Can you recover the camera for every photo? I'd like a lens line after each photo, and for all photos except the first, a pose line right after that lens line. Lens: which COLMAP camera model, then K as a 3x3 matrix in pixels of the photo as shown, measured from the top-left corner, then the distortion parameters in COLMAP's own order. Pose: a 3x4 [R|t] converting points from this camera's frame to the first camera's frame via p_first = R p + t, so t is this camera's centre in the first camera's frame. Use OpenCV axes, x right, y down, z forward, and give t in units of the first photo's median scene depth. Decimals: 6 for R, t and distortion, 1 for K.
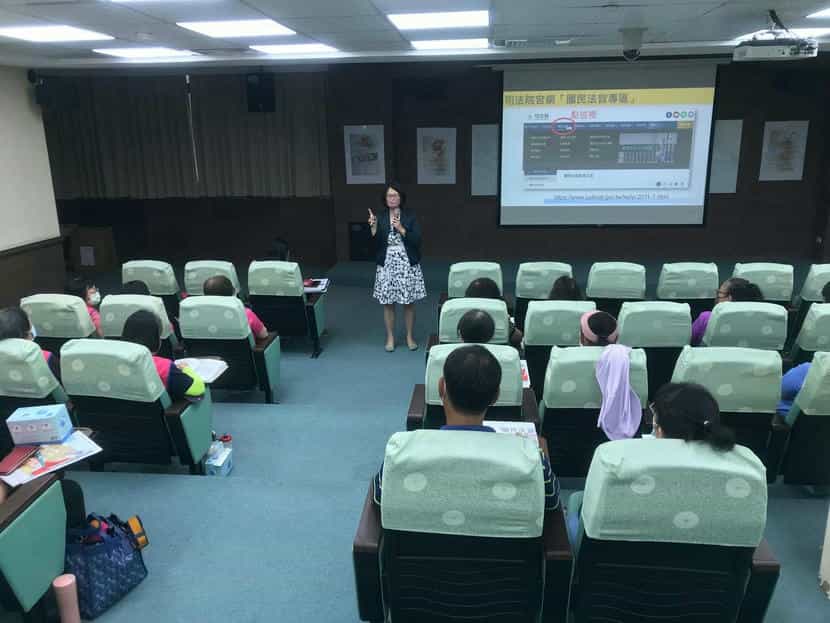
lens RADIAL K [[689.9, 0, 403.5], [0, 689.9, 301.3], [0, 0, 1]] dist [0.017175, -0.000034]
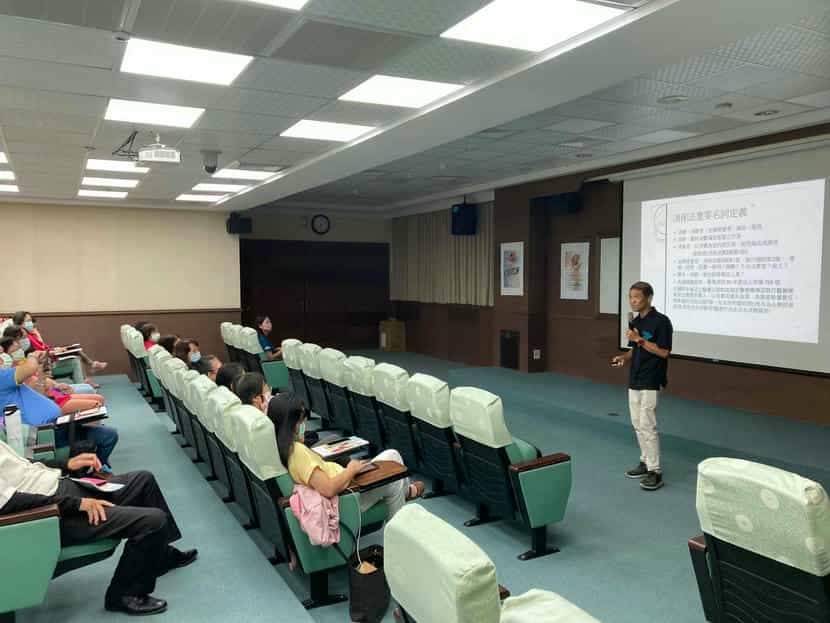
lens RADIAL K [[650.5, 0, 415.0], [0, 650.5, 311.5], [0, 0, 1]] dist [0.006260, -0.002710]
pose [[0.569426, 0.058223, -0.819978, 0.707629], [-0.197766, 0.977895, -0.067900, -0.048760], [0.797899, 0.200828, 0.568353, 0.319634]]
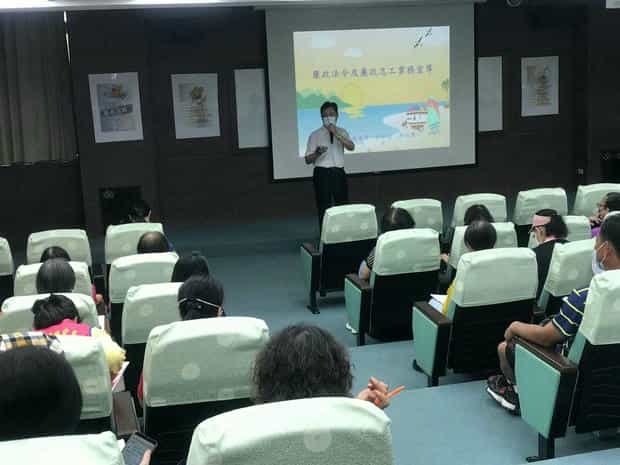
lens RADIAL K [[909.9, 0, 310.0], [0, 909.9, 232.5], [0, 0, 1]] dist [0.084940, -0.055619]
pose [[0.937585, -0.088759, 0.336238, -0.227893], [0.112621, 0.992271, -0.052101, 0.025312], [-0.329015, 0.086717, 0.940335, -0.120024]]
